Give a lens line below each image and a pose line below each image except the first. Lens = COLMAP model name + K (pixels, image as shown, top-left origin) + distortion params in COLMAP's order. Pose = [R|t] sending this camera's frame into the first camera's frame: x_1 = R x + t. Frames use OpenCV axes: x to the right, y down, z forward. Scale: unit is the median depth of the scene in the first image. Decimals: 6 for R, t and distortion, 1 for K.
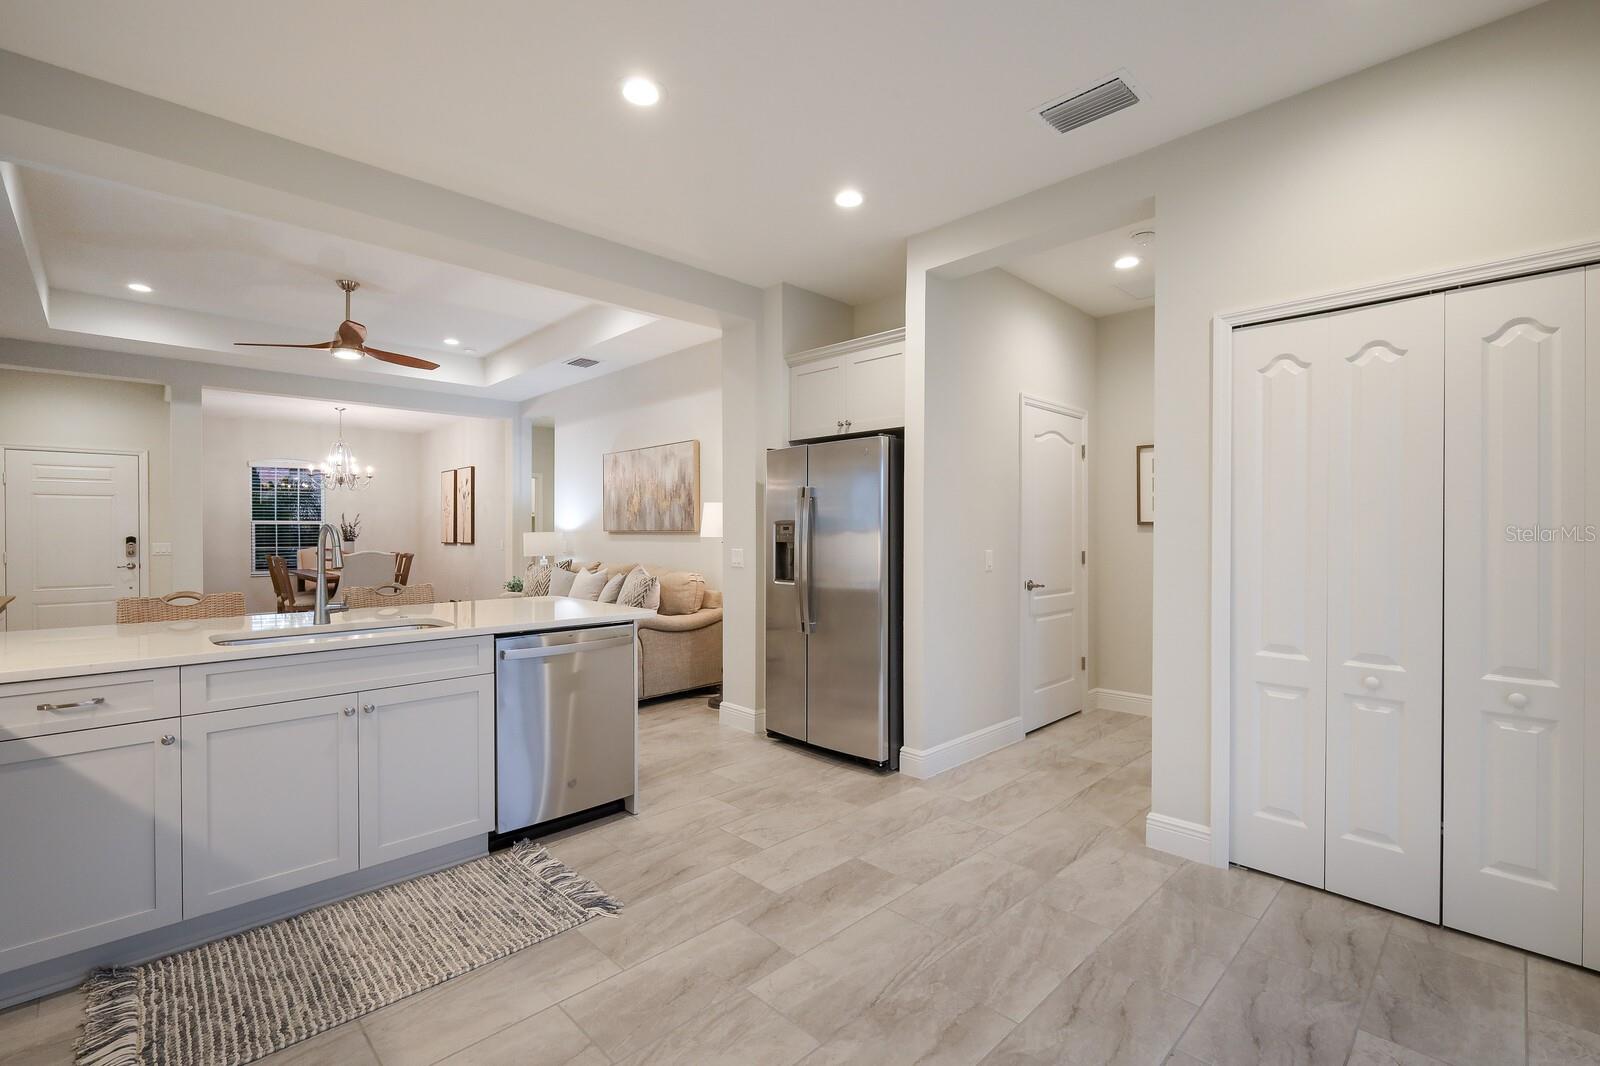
lens RADIAL K [[711.9, 0, 800.0], [0, 711.9, 533.0], [0, 0, 1]] dist [-0.001011, 0.000268]
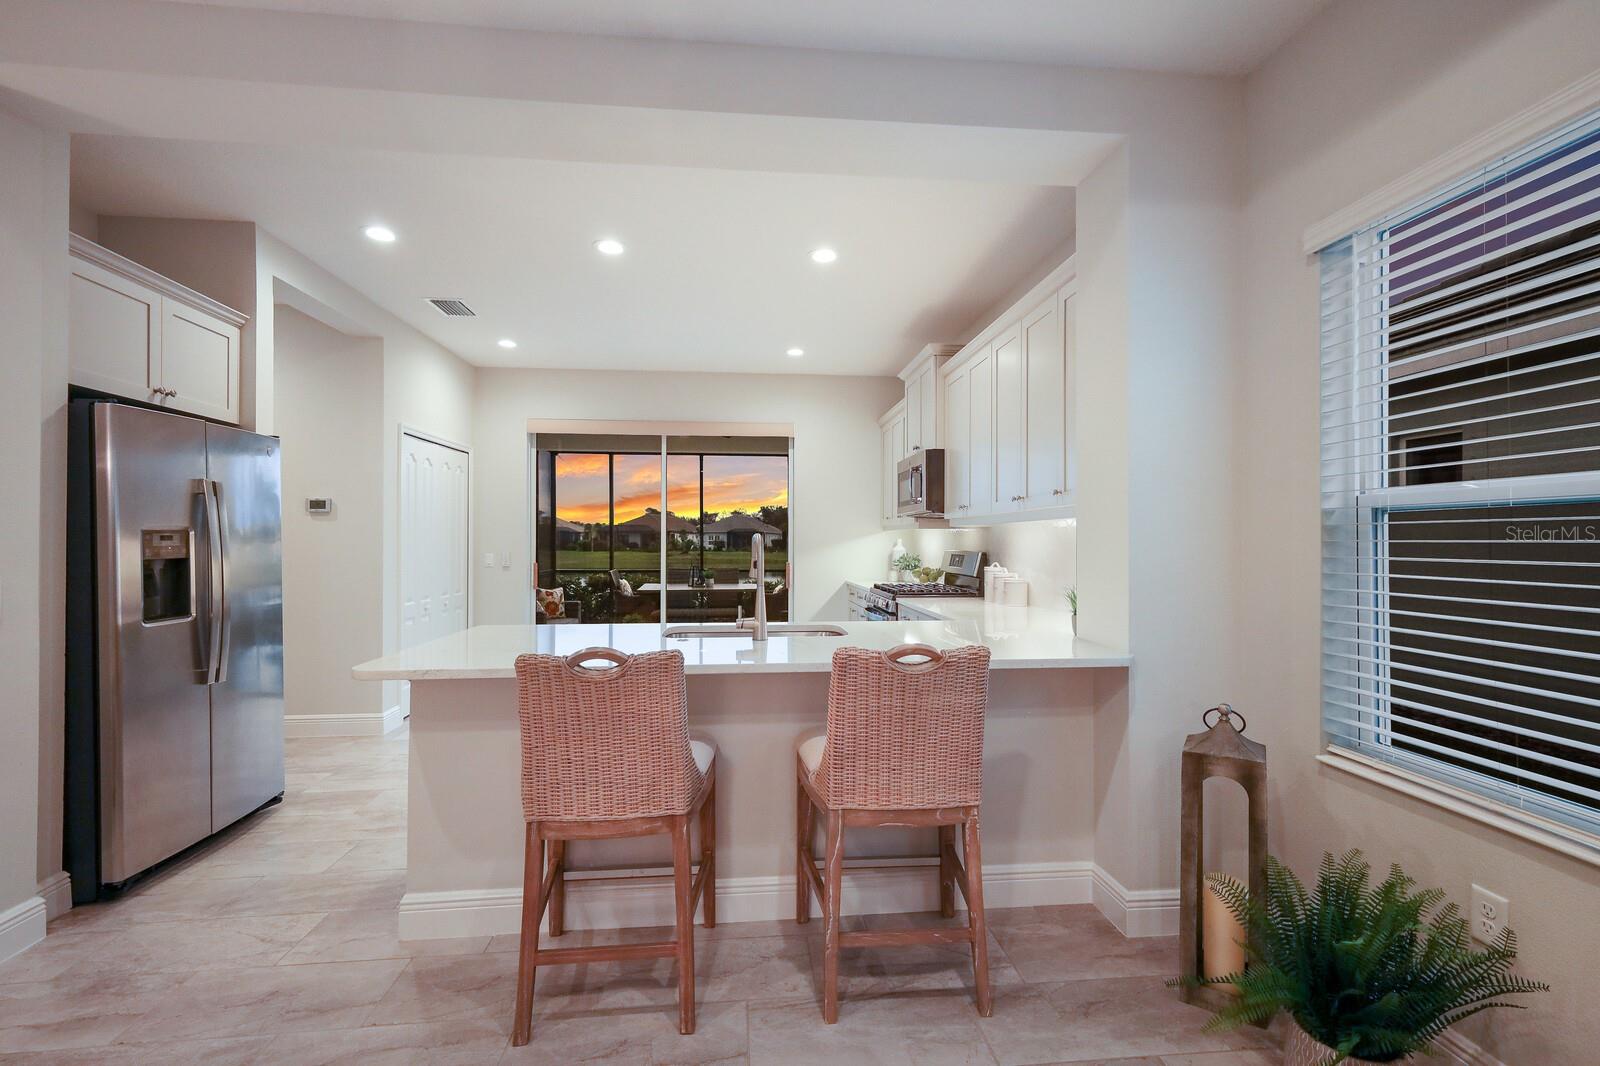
lens RADIAL K [[699.9, 0, 800.8], [0, 699.9, 537.4], [0, 0, 1]] dist [0.008455, 0.000621]
pose [[-0.780178, 0.004365, 0.625543, -0.618219], [0.002783, 0.999990, -0.003507, -0.002169], [-0.625552, -0.000995, -0.780182, 0.810438]]
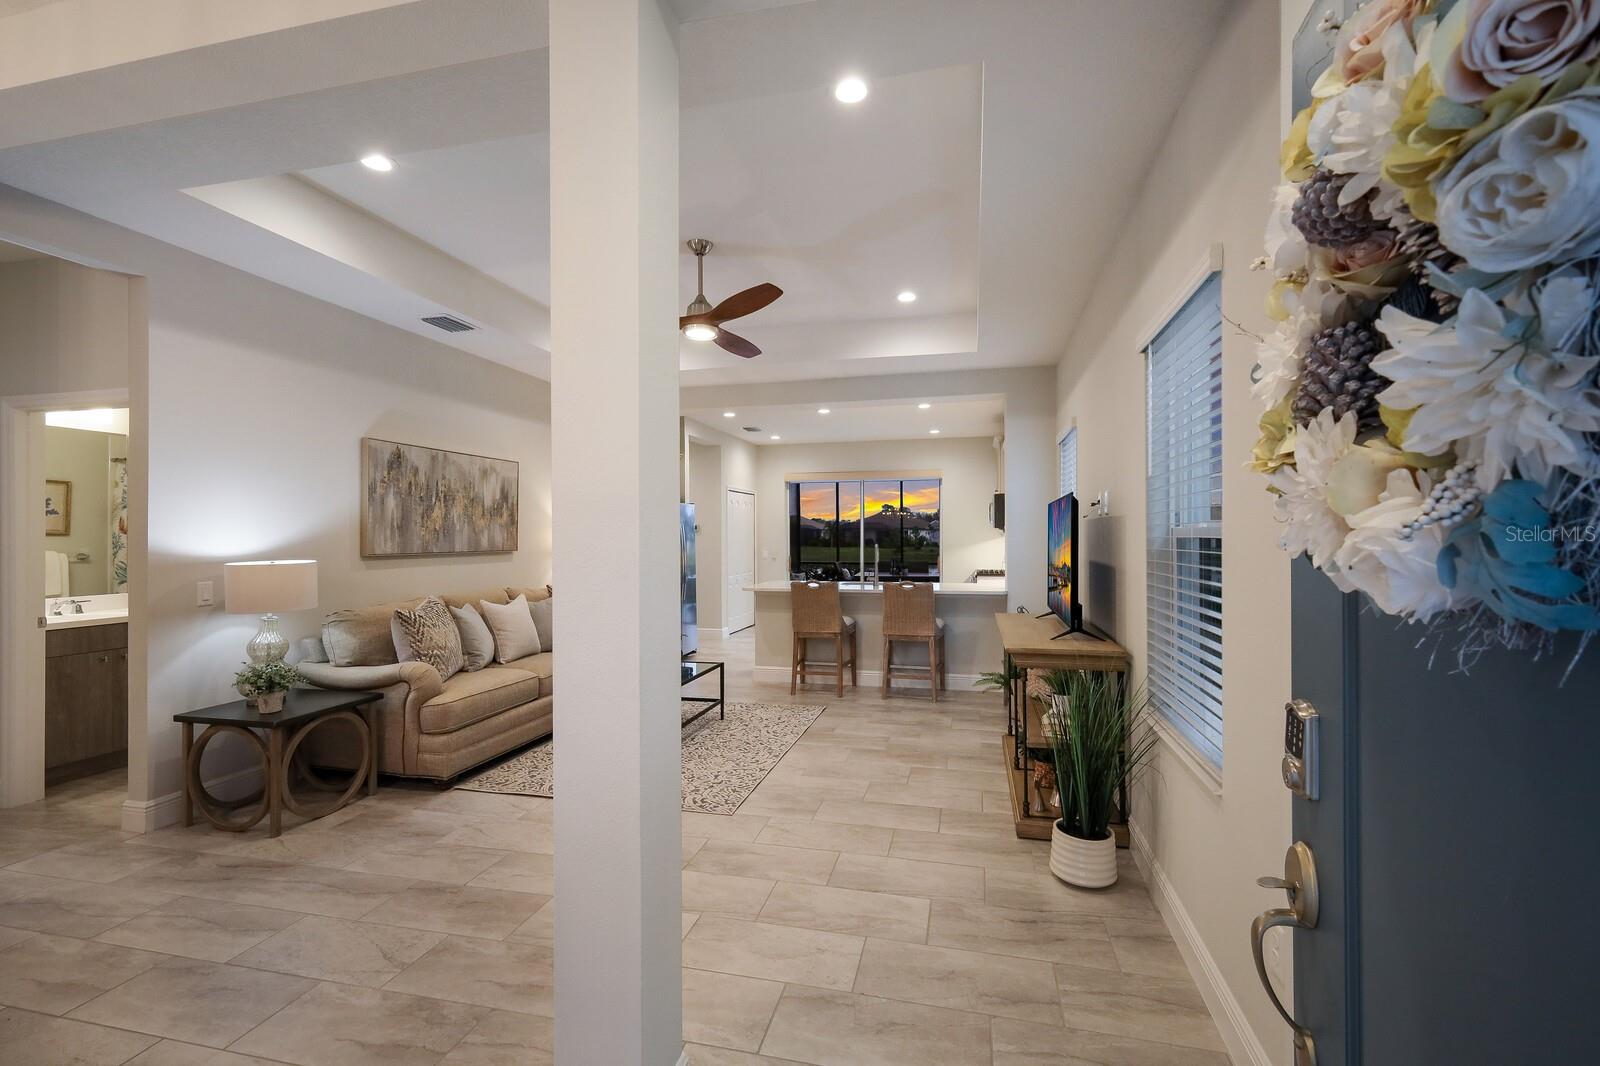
lens RADIAL K [[699.9, 0, 800.8], [0, 699.9, 537.4], [0, 0, 1]] dist [0.008455, 0.000621]
pose [[-0.531078, 0.003193, 0.847317, -1.223910], [0.007475, 0.999972, 0.000917, -0.019673], [-0.847290, 0.006821, -0.531086, 1.191391]]
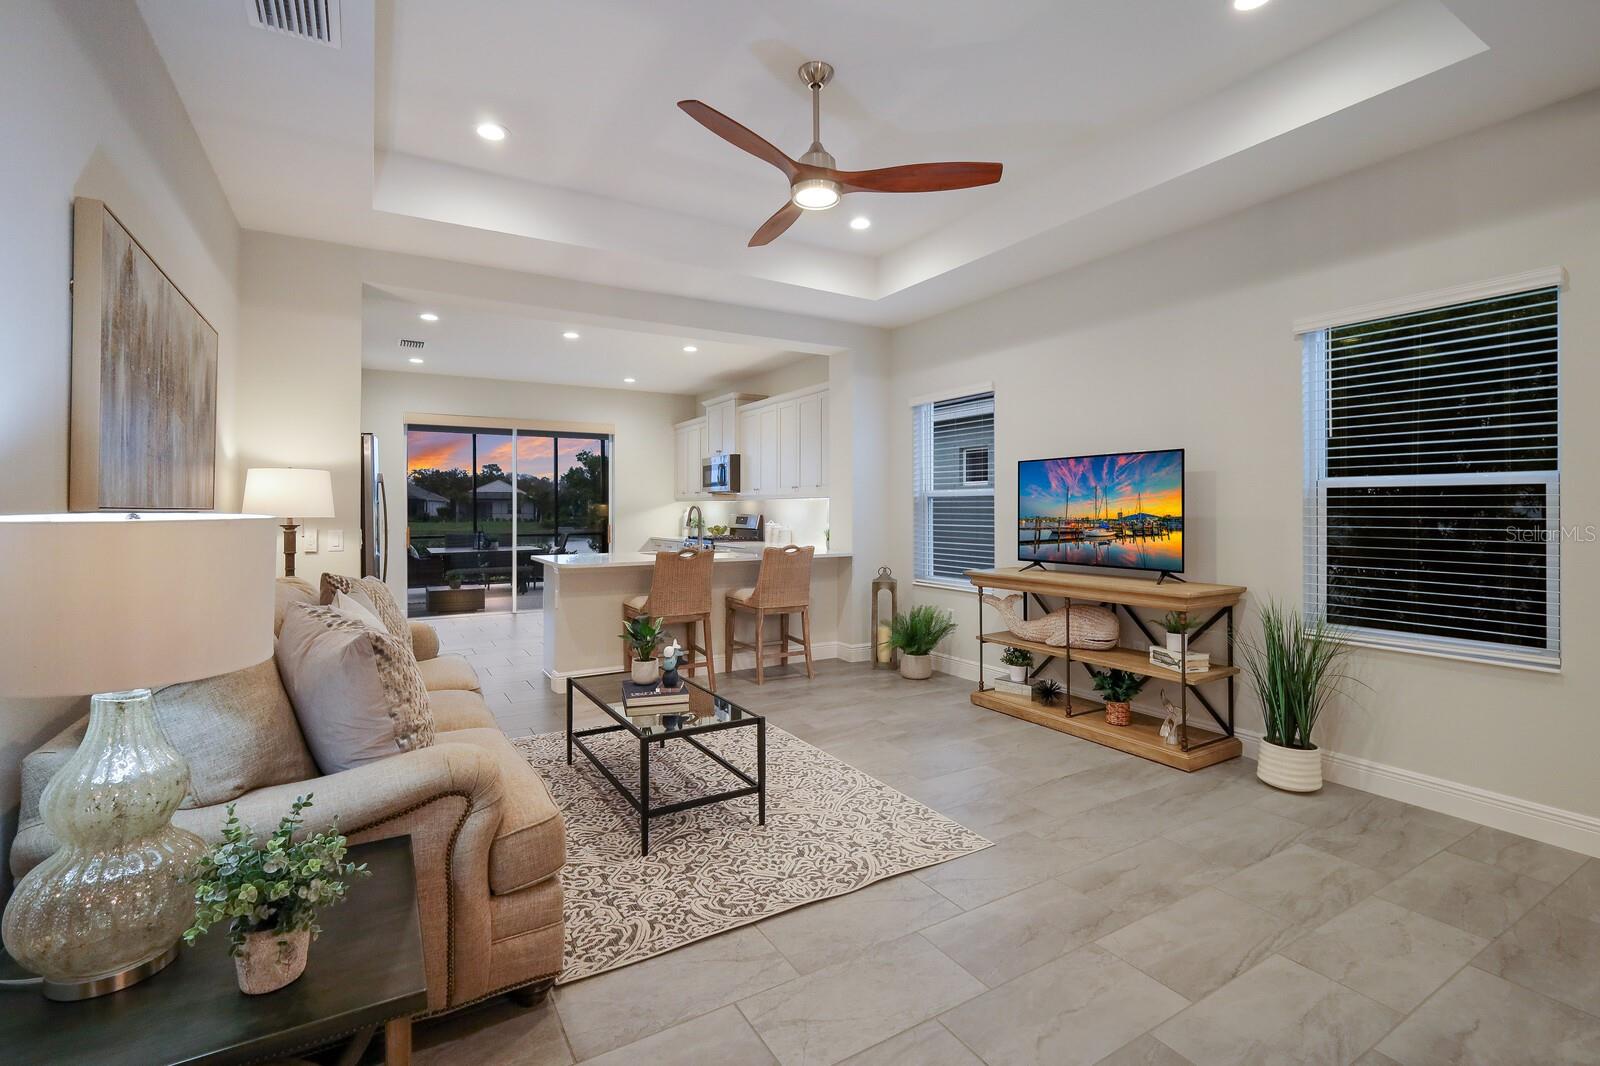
lens RADIAL K [[720.8, 0, 796.9], [0, 720.8, 507.9], [0, 0, 1]] dist [-0.003339, -0.000192]
pose [[-0.972482, 0.002546, 0.232962, -0.678794], [0.002828, 0.999996, 0.000876, -0.003070], [-0.232959, 0.001510, -0.972485, 1.407436]]
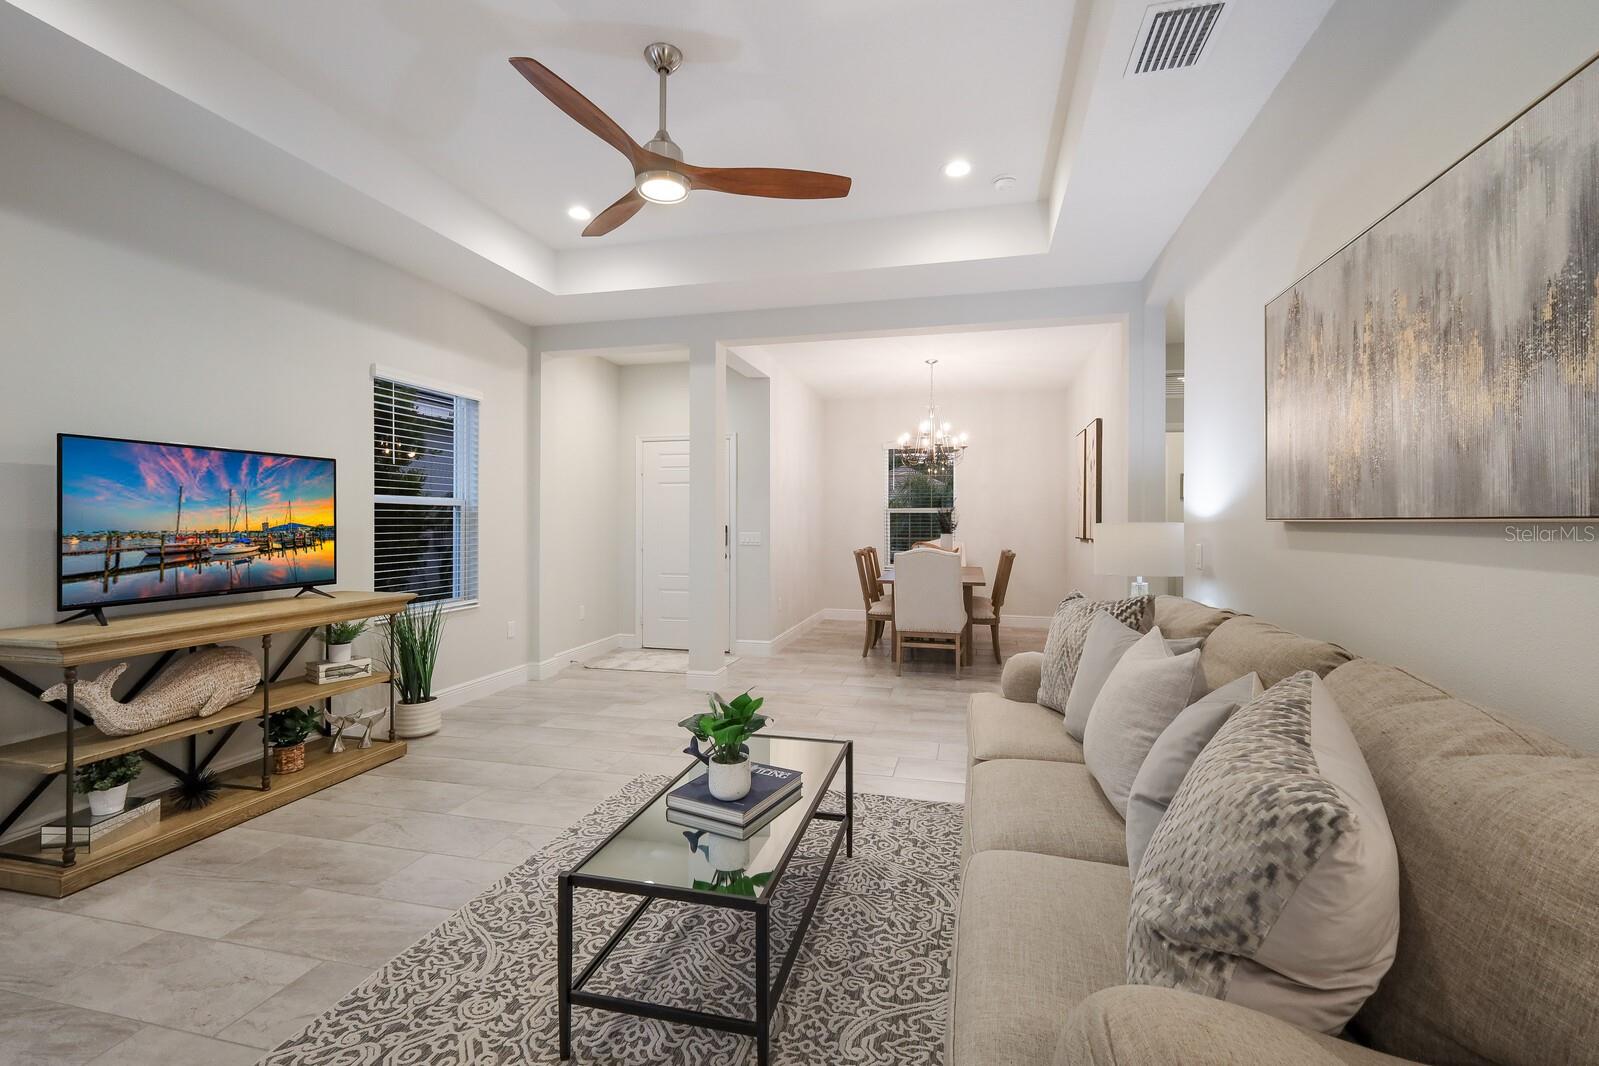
lens RADIAL K [[696.3, 0, 799.2], [0, 696.3, 518.7], [0, 0, 1]] dist [0.009529, 0.000173]
pose [[0.524921, -0.000115, -0.851151, -0.119744], [-0.005298, 0.999980, -0.003402, -0.000959], [0.851135, 0.006295, 0.524910, 0.731913]]
